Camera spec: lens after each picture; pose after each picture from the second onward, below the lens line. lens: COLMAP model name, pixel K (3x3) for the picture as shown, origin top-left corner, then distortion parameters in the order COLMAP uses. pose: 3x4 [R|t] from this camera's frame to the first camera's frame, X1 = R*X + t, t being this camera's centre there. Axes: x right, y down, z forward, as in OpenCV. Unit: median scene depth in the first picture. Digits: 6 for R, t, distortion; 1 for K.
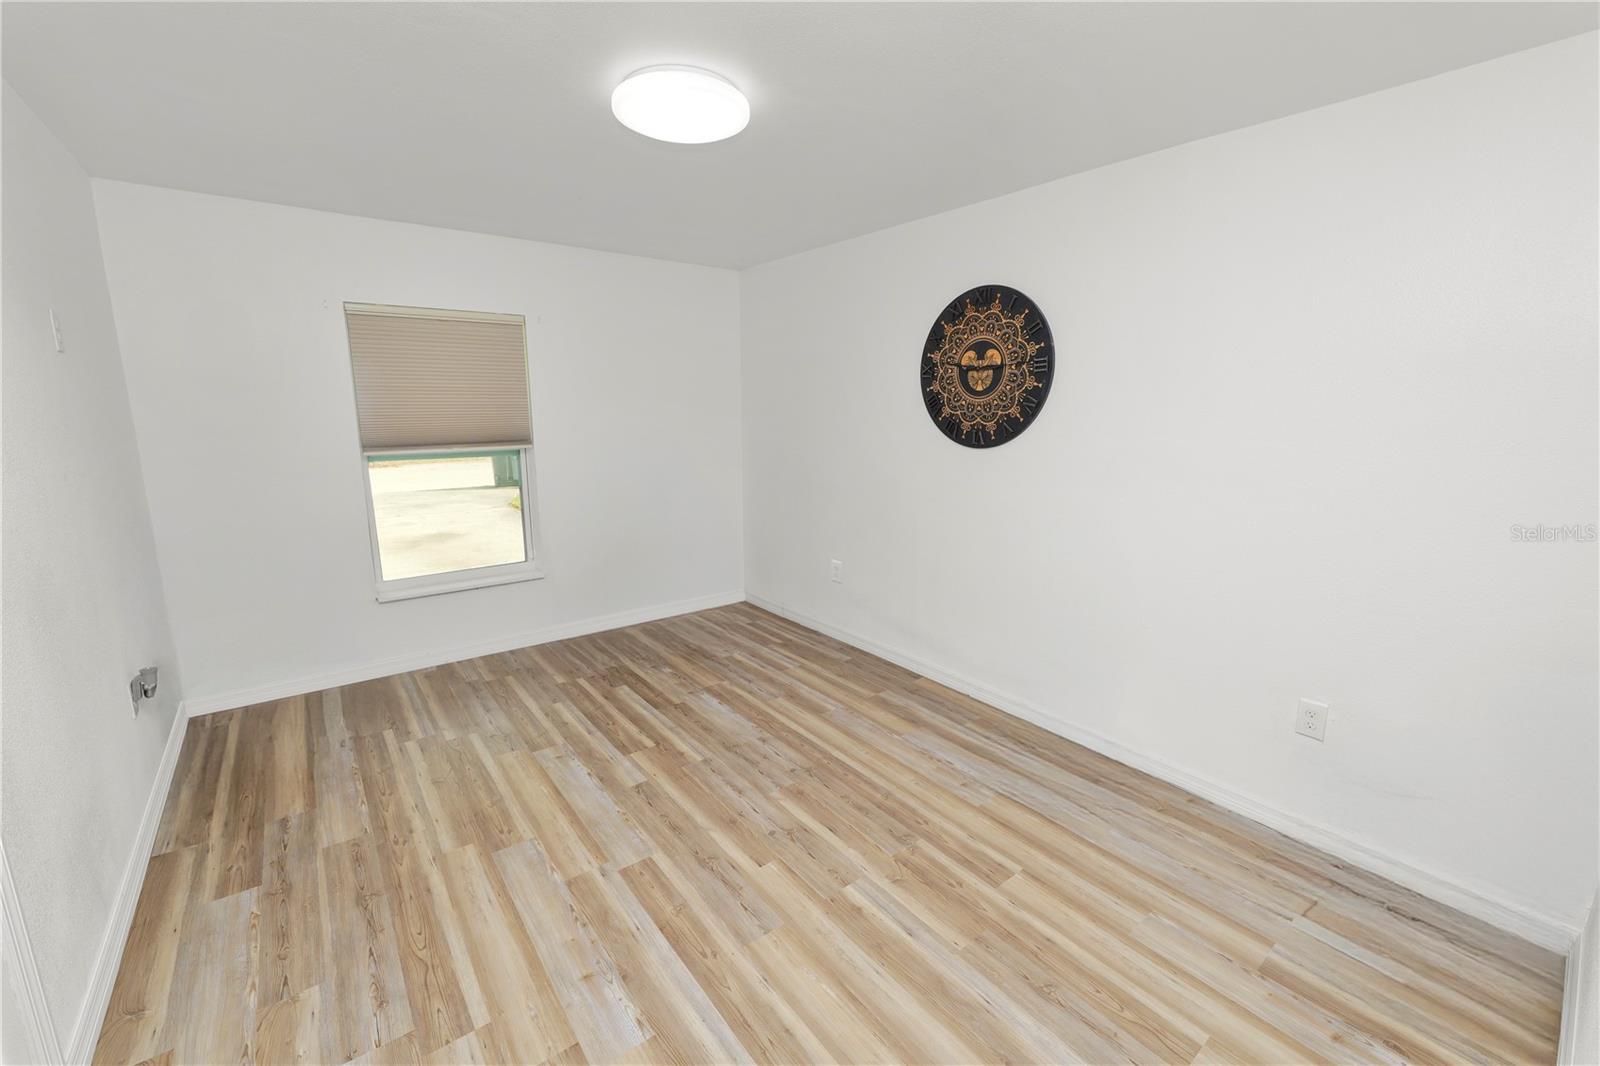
lens RADIAL K [[651.9, 0, 798.0], [0, 651.9, 529.5], [0, 0, 1]] dist [-0.011312, 0.000015]
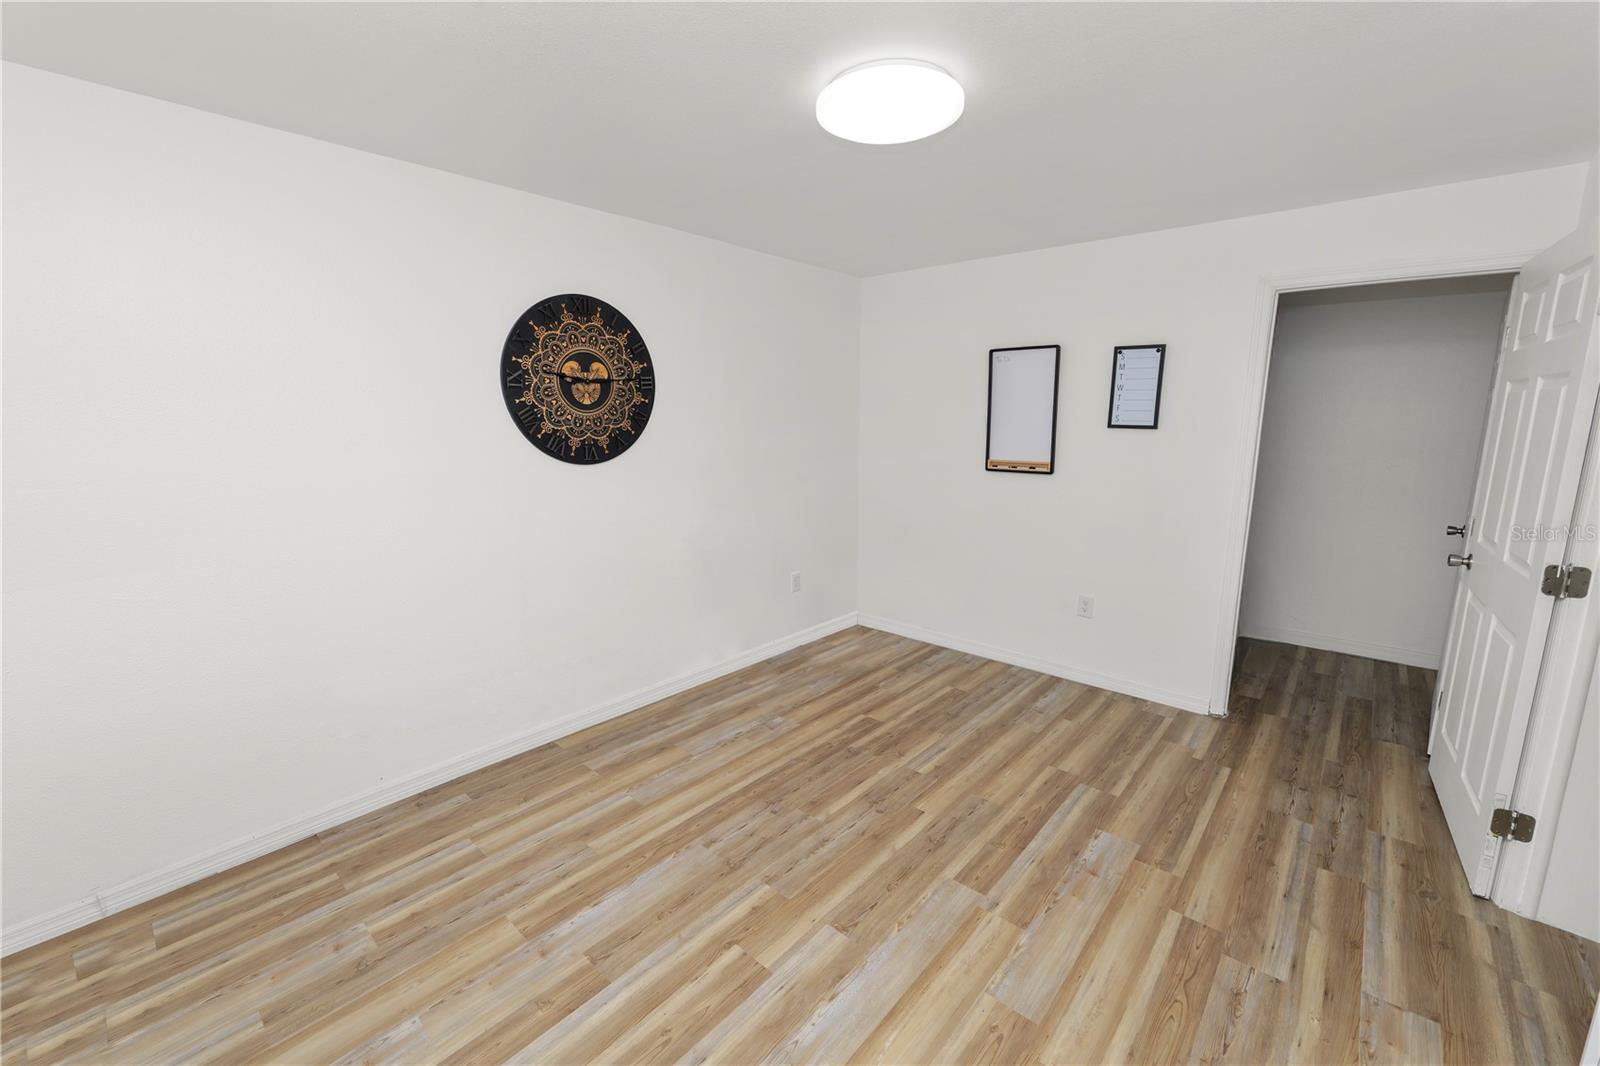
lens RADIAL K [[651.9, 0, 798.0], [0, 651.9, 529.5], [0, 0, 1]] dist [-0.011312, 0.000015]
pose [[-0.182181, -0.175808, 0.967420, -0.748332], [0.184951, 0.960196, 0.209325, -0.183619], [-0.965714, 0.217061, -0.142414, 0.896813]]
